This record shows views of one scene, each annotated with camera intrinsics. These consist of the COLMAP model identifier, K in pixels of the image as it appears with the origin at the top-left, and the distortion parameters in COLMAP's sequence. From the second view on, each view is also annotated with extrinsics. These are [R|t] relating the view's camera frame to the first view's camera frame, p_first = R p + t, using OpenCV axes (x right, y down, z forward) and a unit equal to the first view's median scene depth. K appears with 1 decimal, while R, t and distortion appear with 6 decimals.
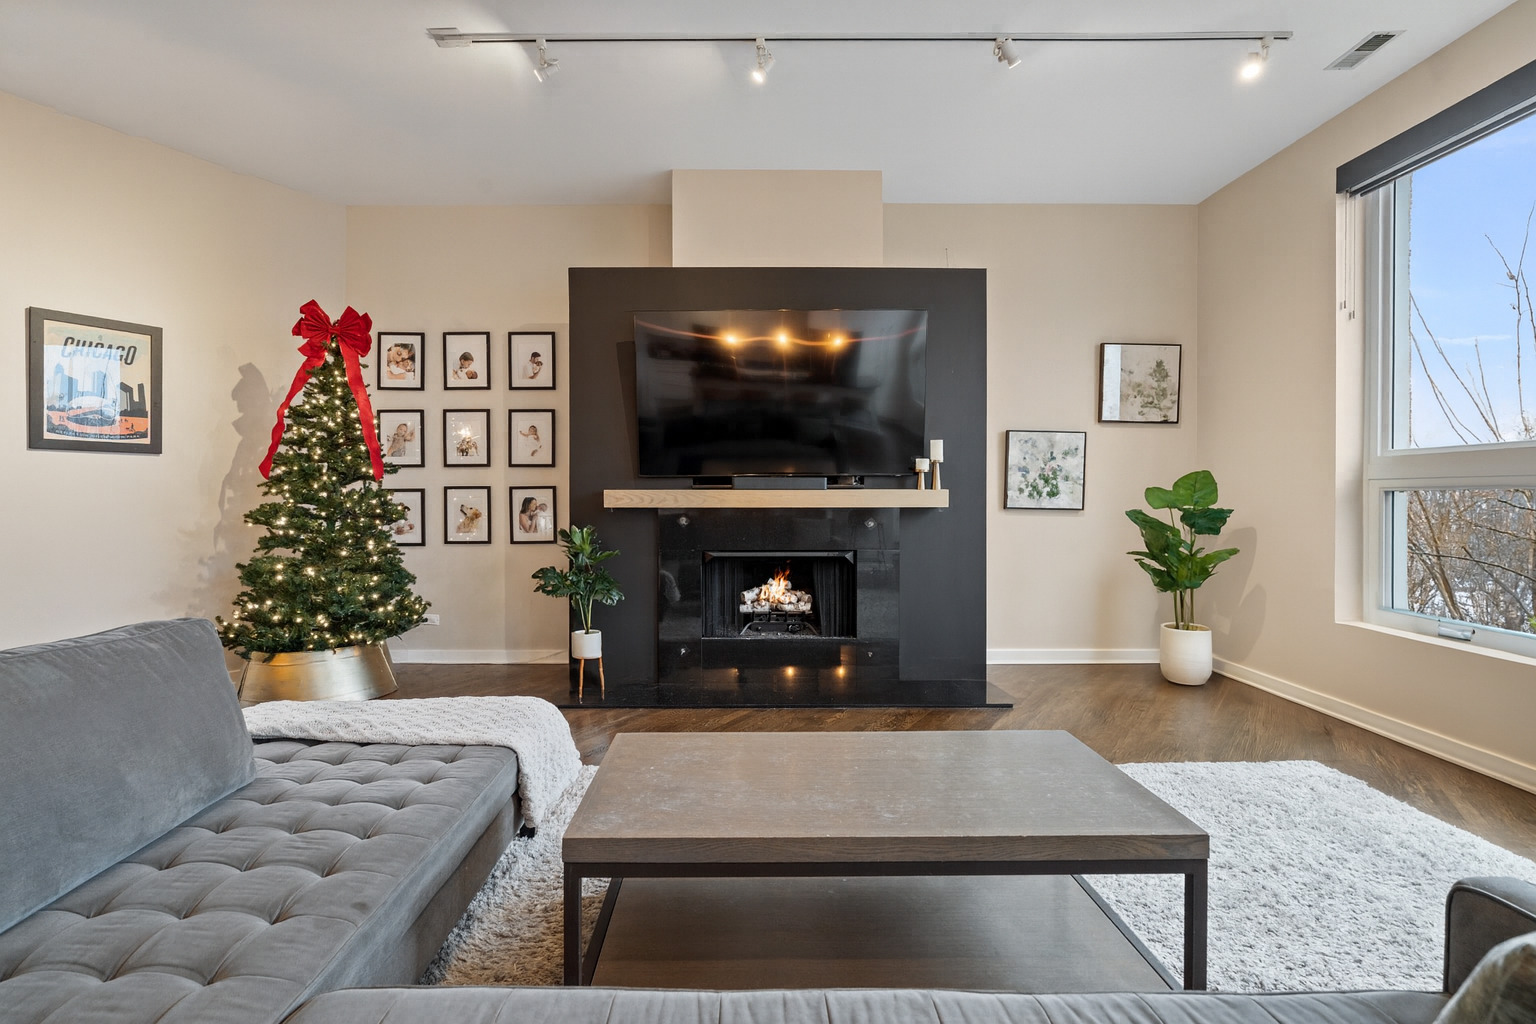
lens RADIAL K [[733.3, 0, 768.0], [0, 733.3, 512.0], [0, 0, 1]] dist [-0.000354, 0.000223]
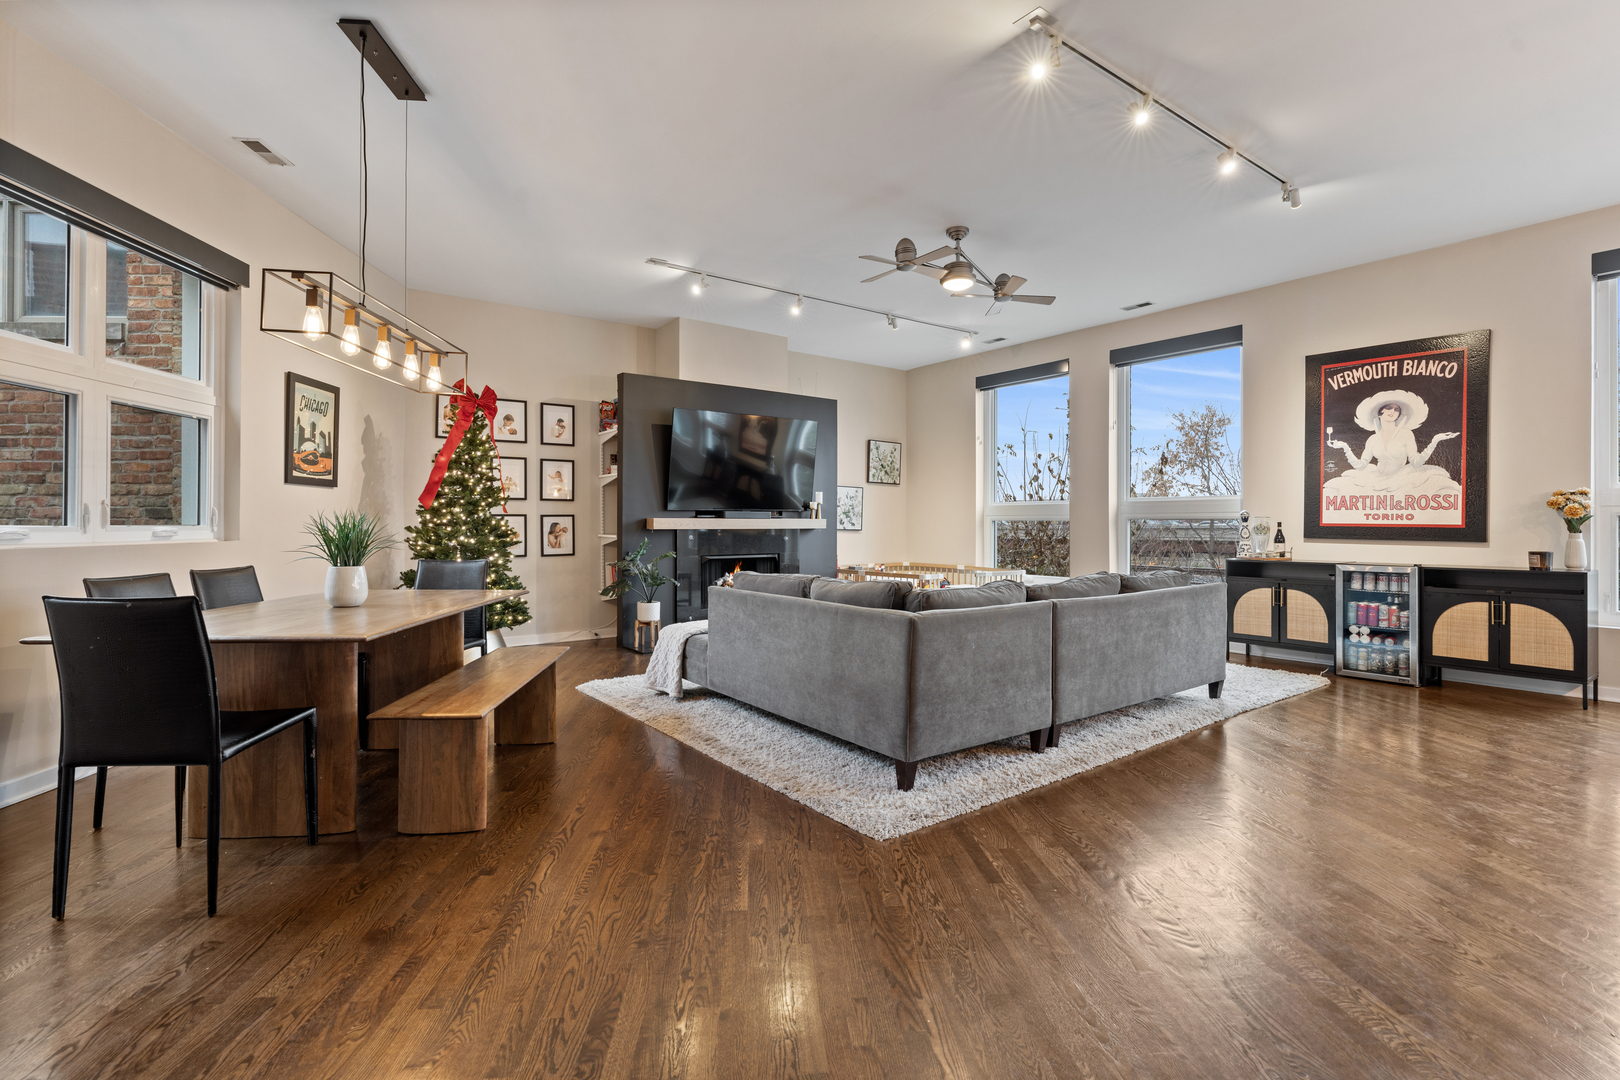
lens RADIAL K [[747.7, 0, 810.0], [0, 747.7, 540.0], [0, 0, 1]] dist [-0.001385, 0.000063]
pose [[0.806550, -0.011403, 0.591057, -0.880853], [0.010923, 0.999931, 0.004386, 0.013483], [-0.591066, 0.002919, 0.806618, -0.485211]]
